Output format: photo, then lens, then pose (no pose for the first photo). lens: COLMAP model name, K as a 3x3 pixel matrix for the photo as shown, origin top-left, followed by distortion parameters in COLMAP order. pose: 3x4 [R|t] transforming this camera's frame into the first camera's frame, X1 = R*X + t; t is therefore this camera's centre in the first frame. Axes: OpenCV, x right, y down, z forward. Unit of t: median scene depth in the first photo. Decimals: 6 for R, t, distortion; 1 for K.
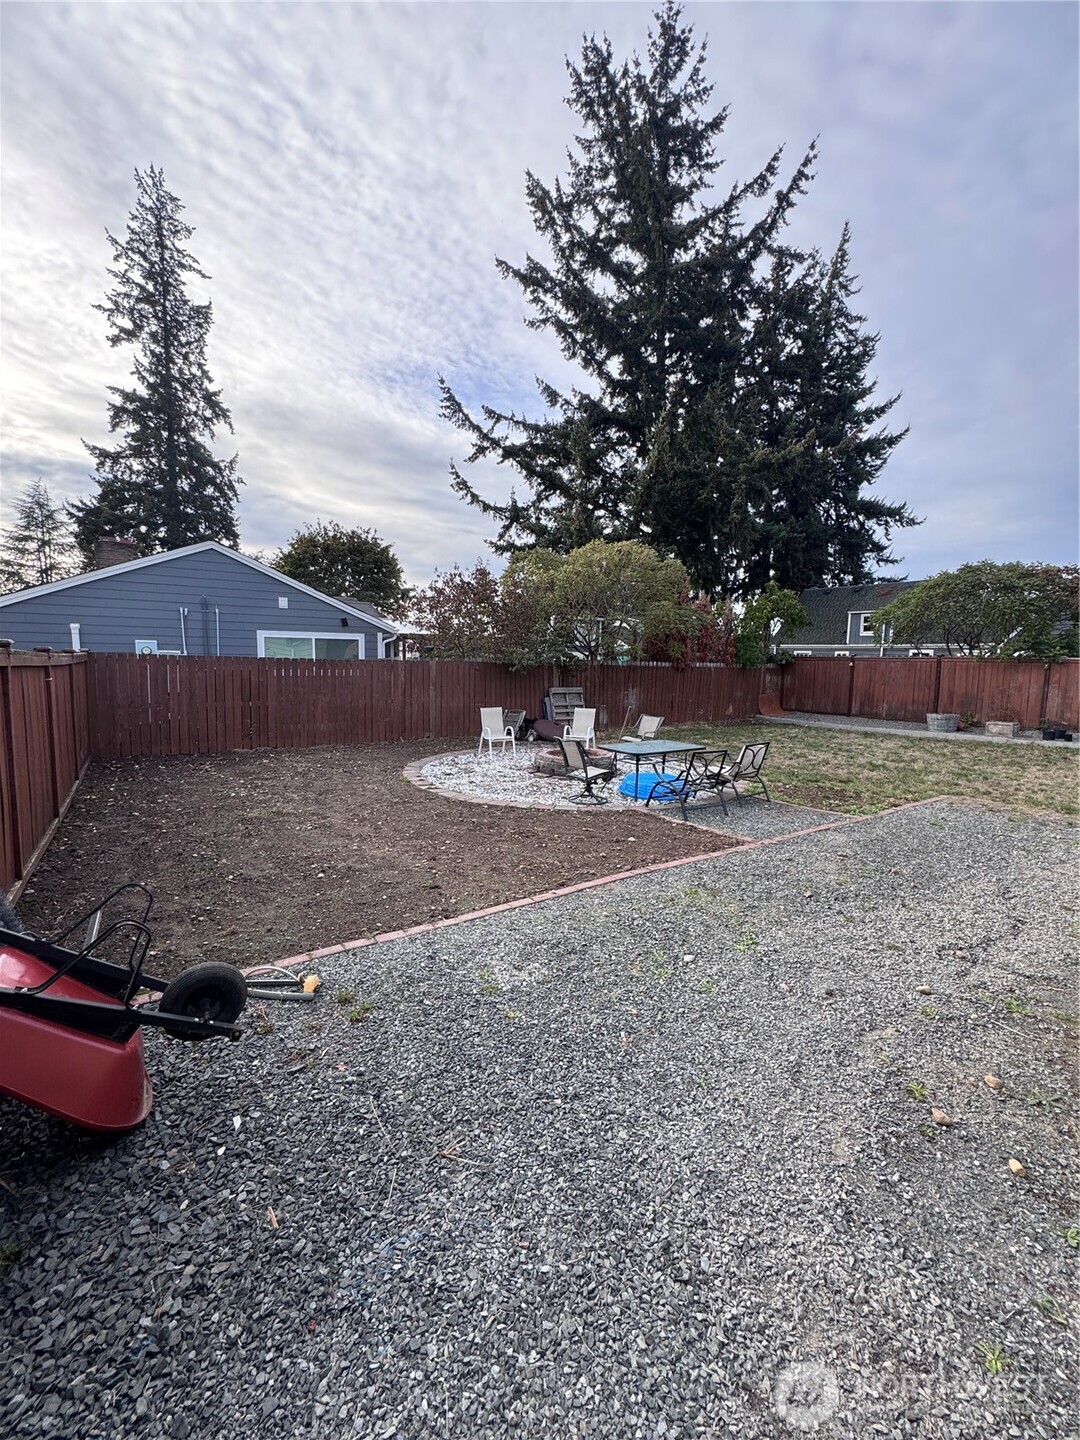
lens RADIAL K [[575.3, 0, 546.7], [0, 575.3, 717.8], [0, 0, 1]] dist [-0.002190, 0.000837]
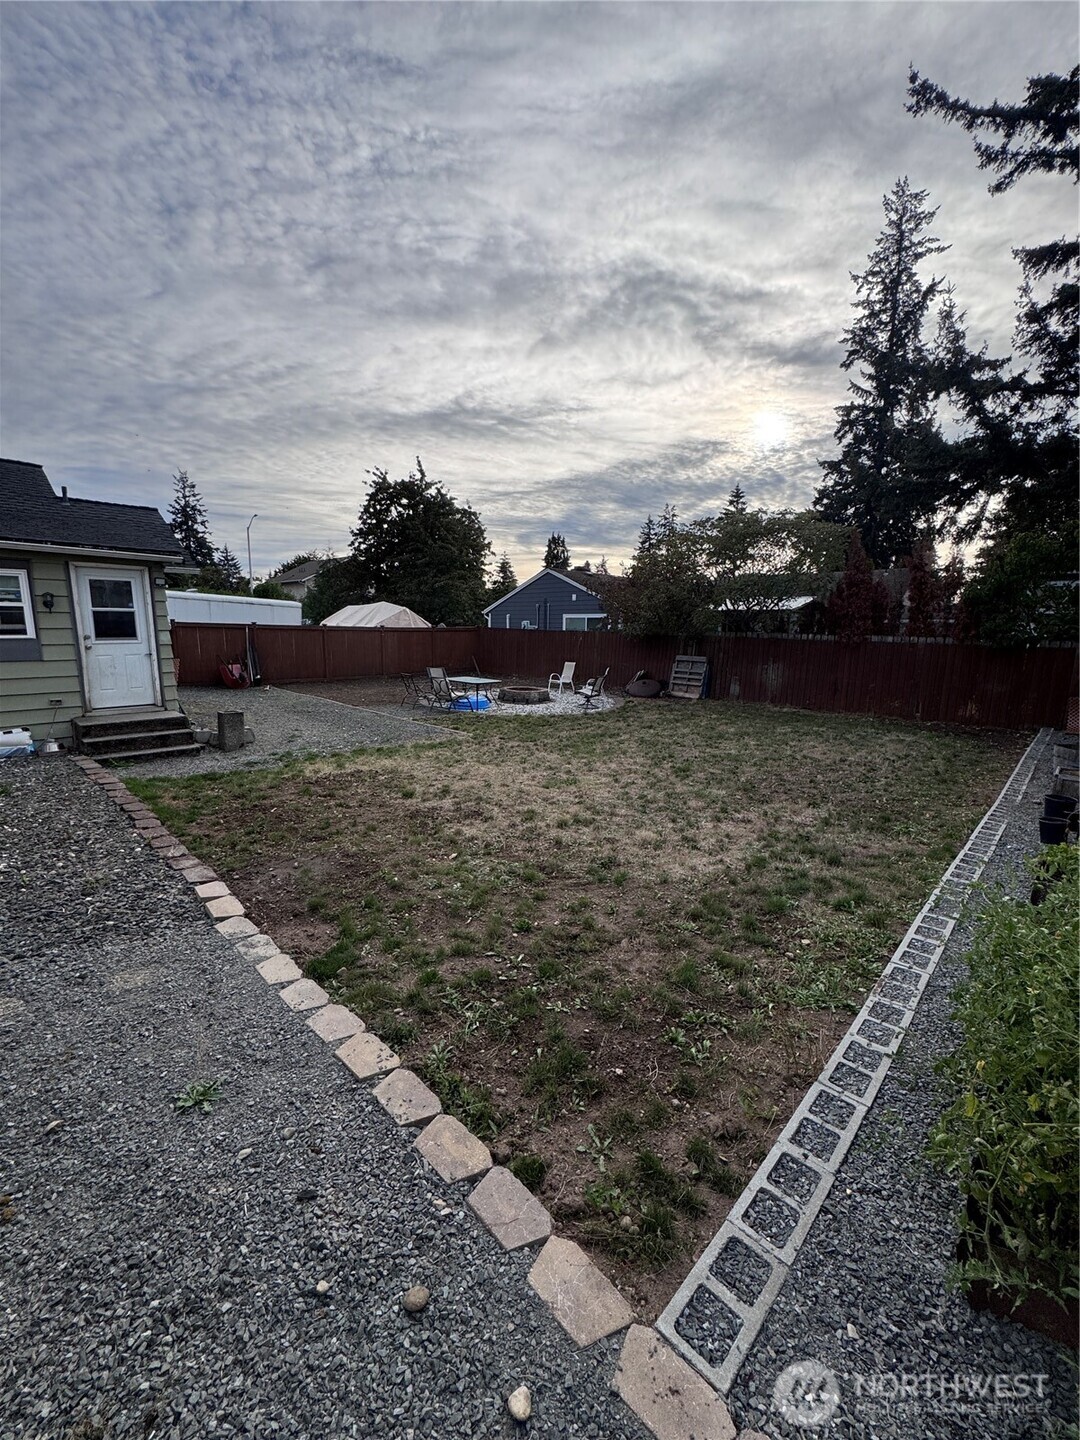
lens RADIAL K [[575.3, 0, 538.9], [0, 575.3, 725.2], [0, 0, 1]] dist [-0.002190, 0.000837]
pose [[0.216865, 0.158960, -0.963172, 0.614786], [-0.108917, 0.984433, 0.137946, -0.023933], [0.970107, 0.074990, 0.230802, 0.257335]]
